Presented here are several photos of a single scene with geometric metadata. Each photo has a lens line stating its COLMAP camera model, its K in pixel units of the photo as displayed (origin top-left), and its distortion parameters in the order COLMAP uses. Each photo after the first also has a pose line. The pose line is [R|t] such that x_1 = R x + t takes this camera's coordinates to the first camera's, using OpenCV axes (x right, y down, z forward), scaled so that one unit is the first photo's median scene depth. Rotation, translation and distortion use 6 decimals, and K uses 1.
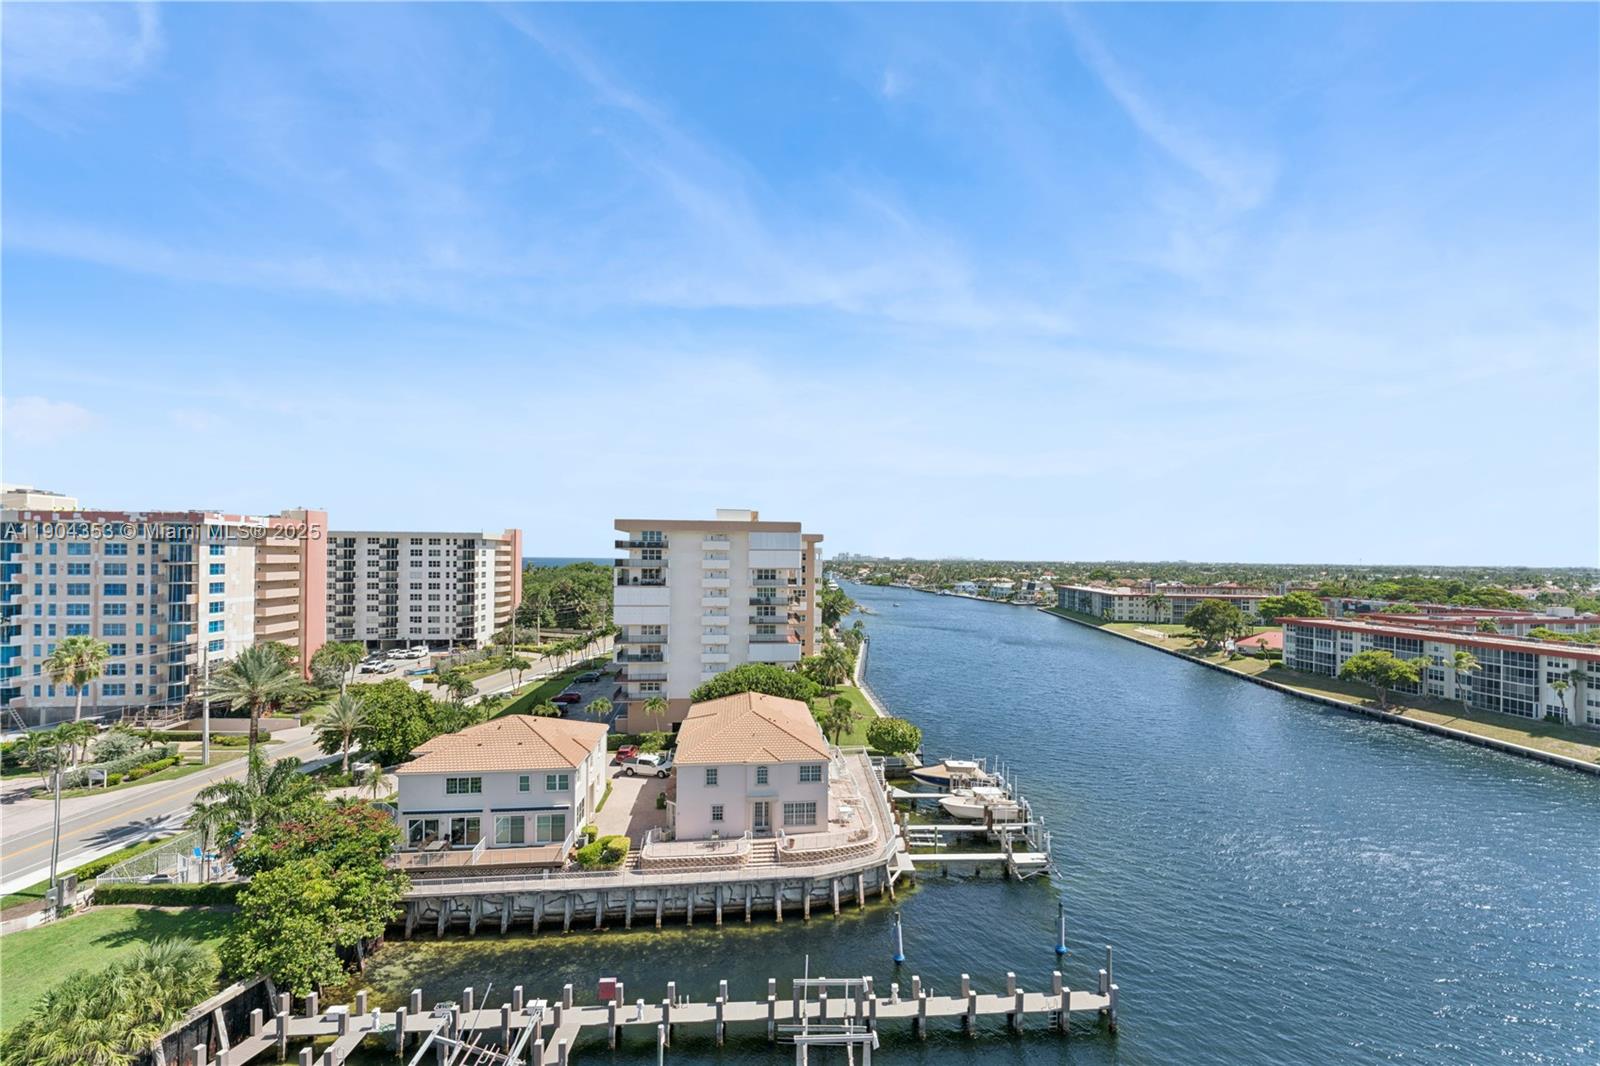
lens RADIAL K [[652.4, 0, 820.7], [0, 652.4, 550.7], [0, 0, 1]] dist [-0.001957, 0.000710]
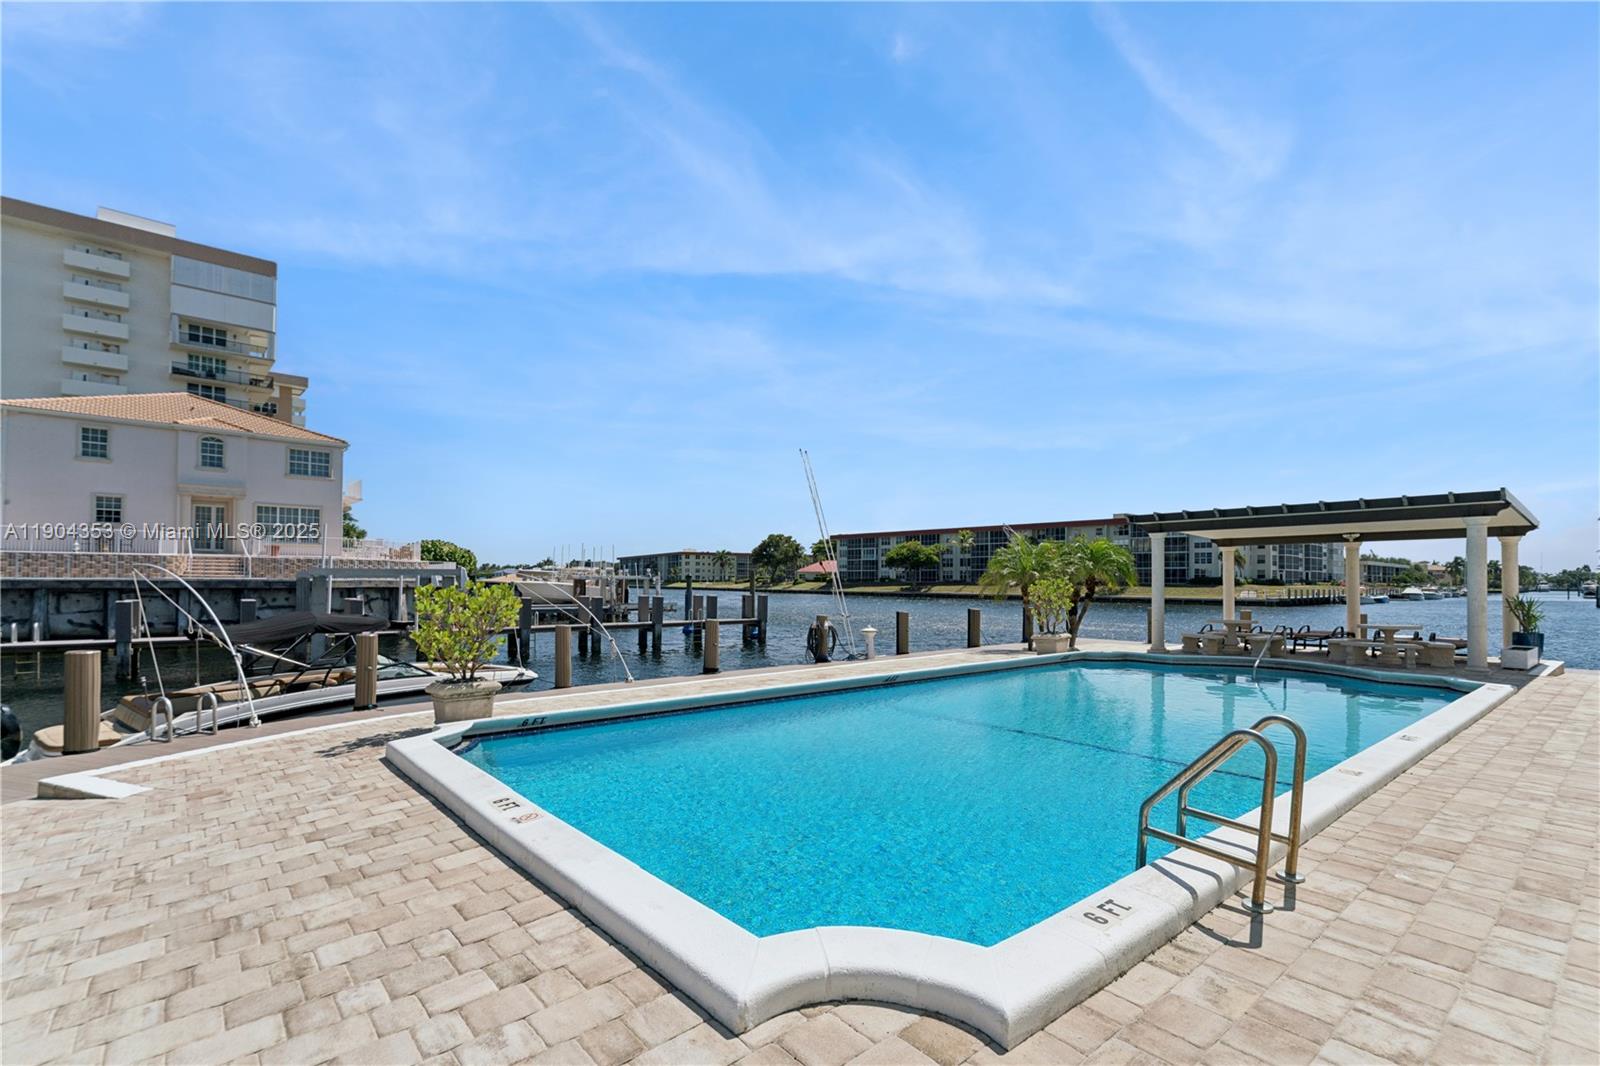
lens RADIAL K [[738.5, 0, 820.6], [0, 738.5, 569.3], [0, 0, 1]] dist [0.000016, 0.000788]
pose [[0.810733, 0.007290, 0.585371, -0.024888], [-0.007573, 0.999969, -0.001965, 0.330953], [-0.585367, -0.002840, 0.810763, 0.094846]]
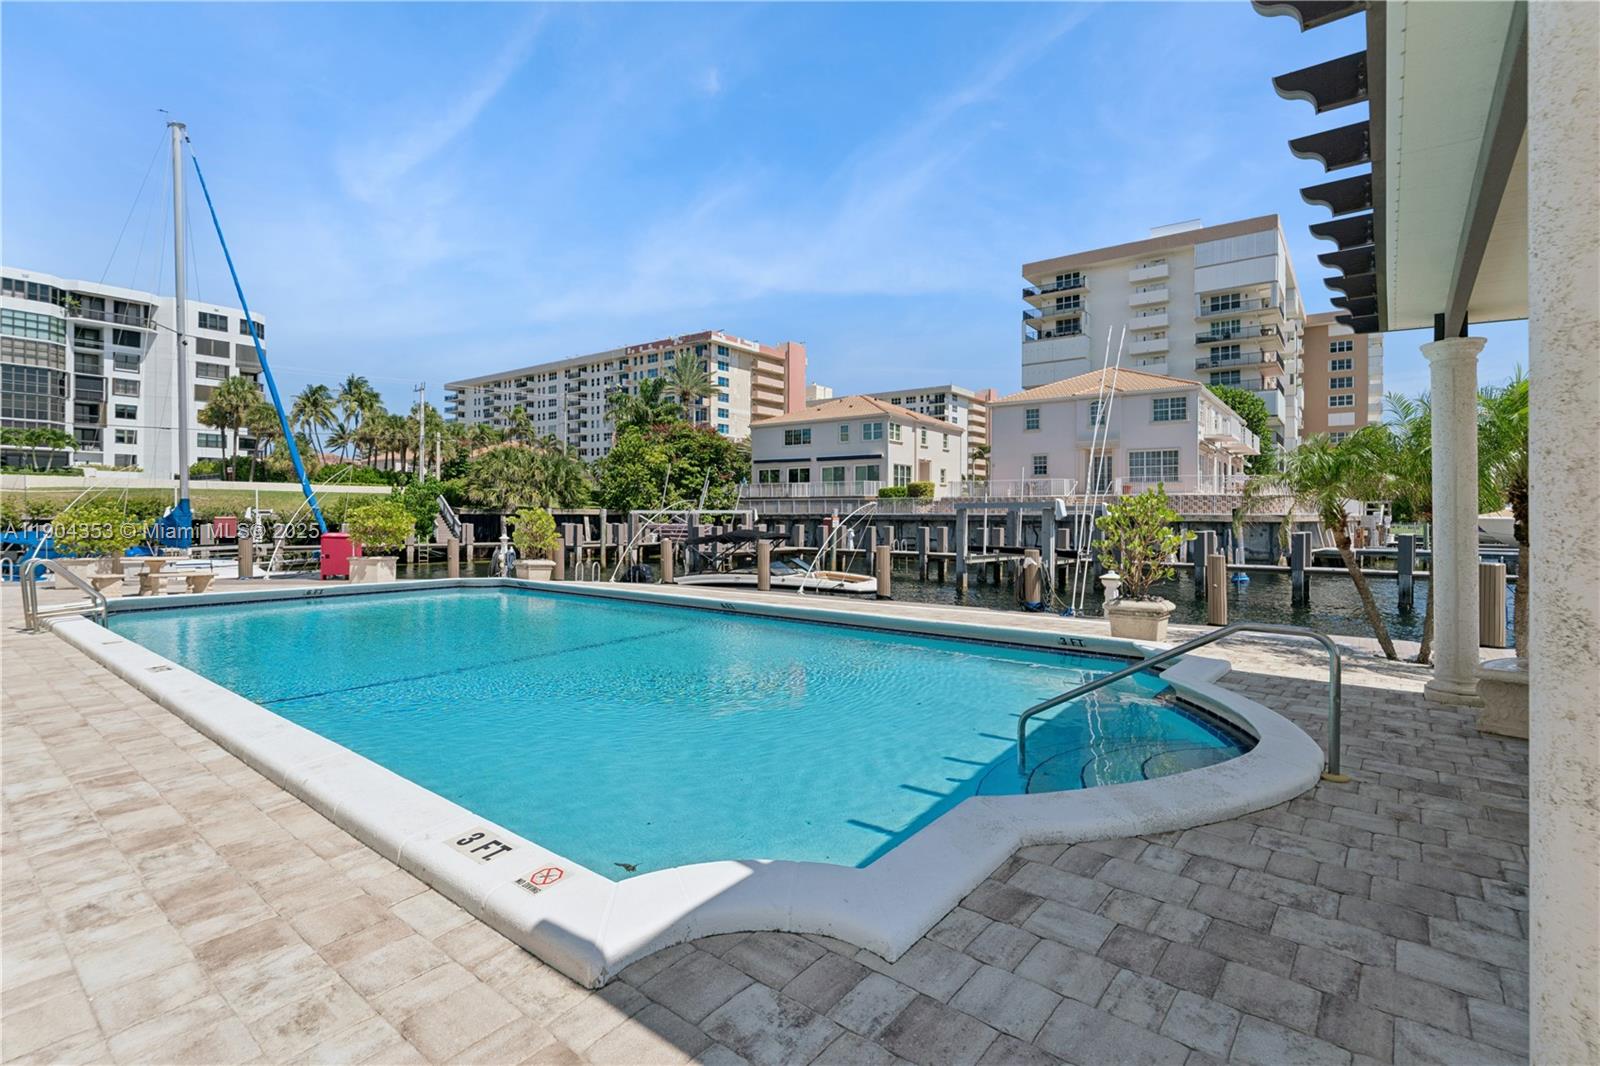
lens RADIAL K [[748.1, 0, 811.0], [0, 748.1, 508.1], [0, 0, 1]] dist [0.001158, 0.000442]
pose [[0.725013, -0.011109, -0.688645, 0.191447], [0.009439, 0.999936, -0.006194, 0.335878], [0.688670, -0.002009, 0.725072, 0.116027]]
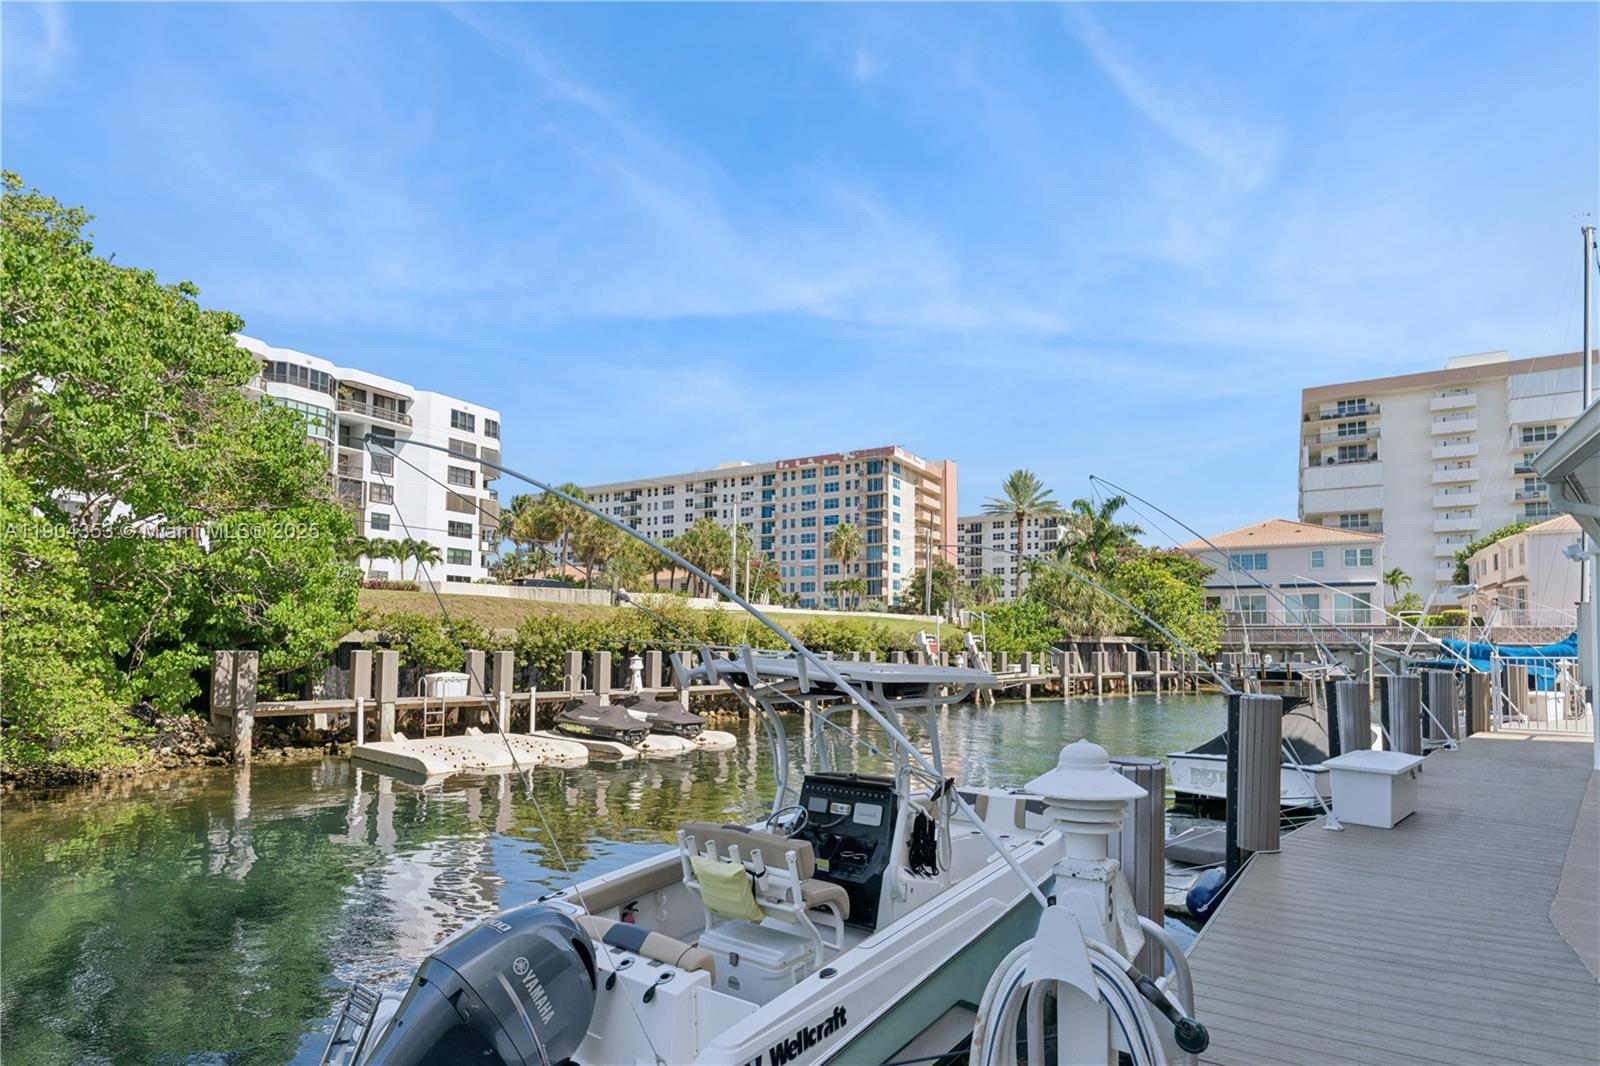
lens RADIAL K [[811.4, 0, 813.3], [0, 811.4, 612.7], [0, 0, 1]] dist [0.001456, 0.000394]
pose [[0.792449, -0.027685, -0.609310, -0.226814], [0.005940, 0.999272, -0.037678, 0.335348], [0.609909, 0.026238, 0.792037, -0.246246]]
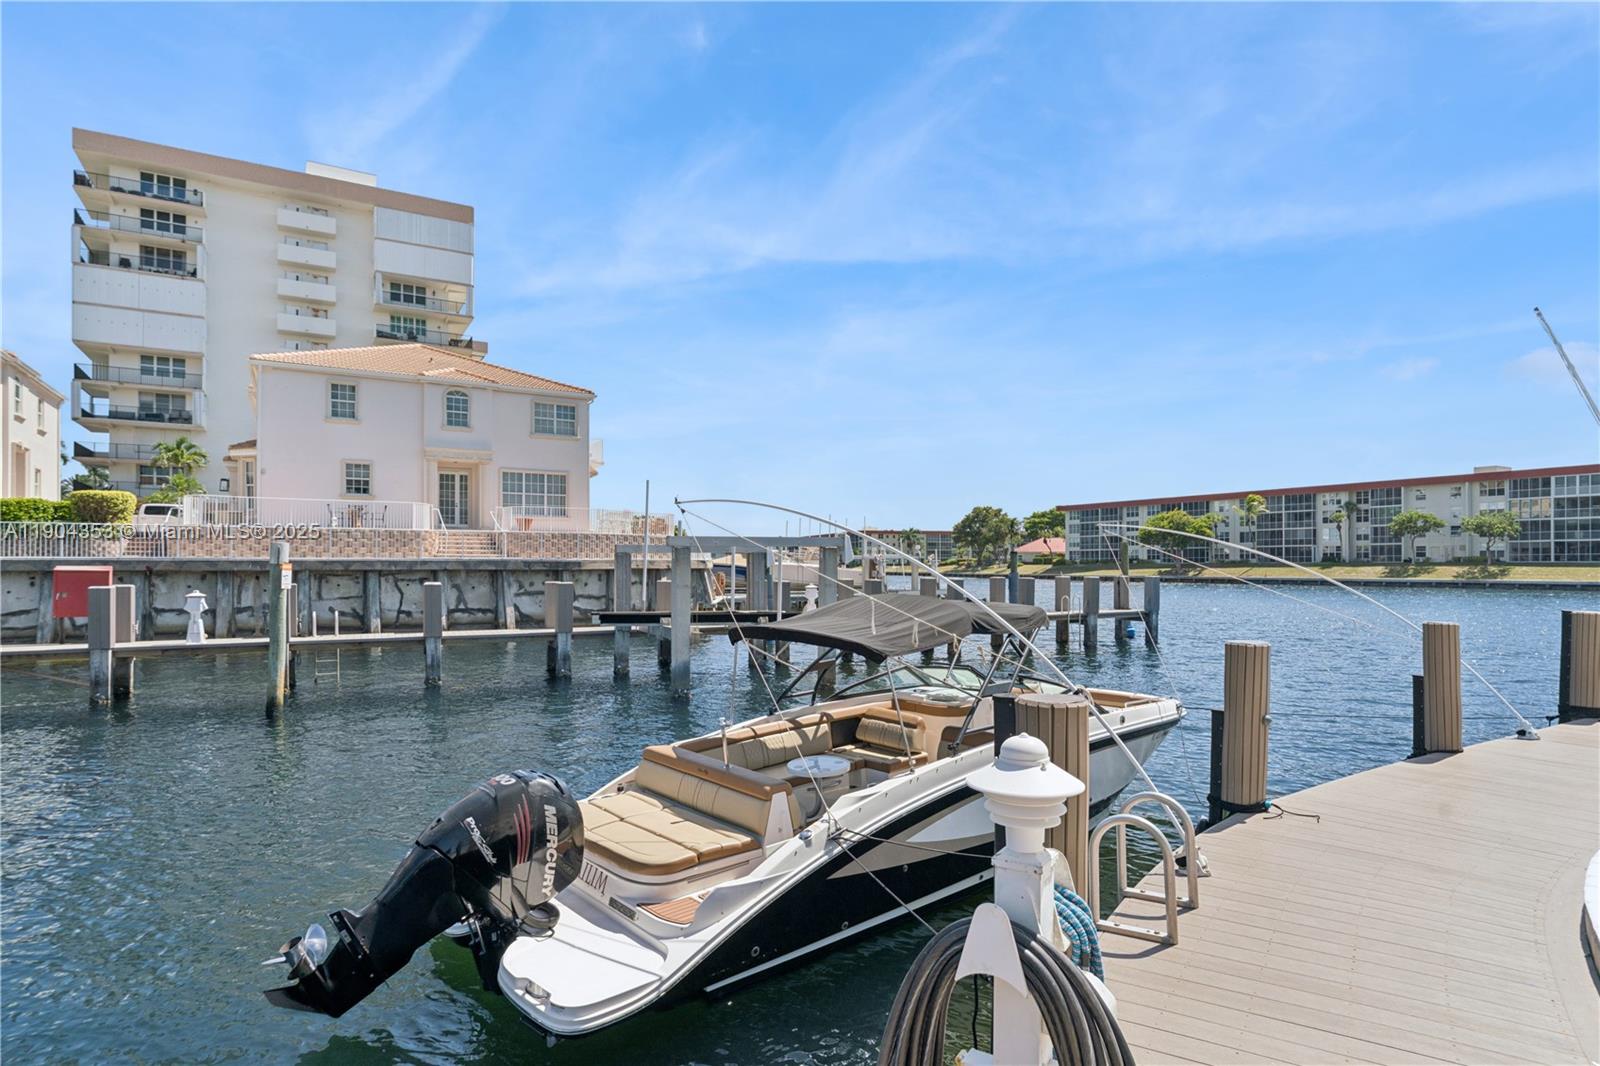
lens RADIAL K [[862.9, 0, 820.9], [0, 862.9, 561.5], [0, 0, 1]] dist [-0.001858, -0.000723]
pose [[0.914501, -0.005911, 0.404539, -0.076333], [0.001831, 0.999943, 0.010471, 0.335986], [-0.404578, -0.008835, 0.914461, 0.208829]]
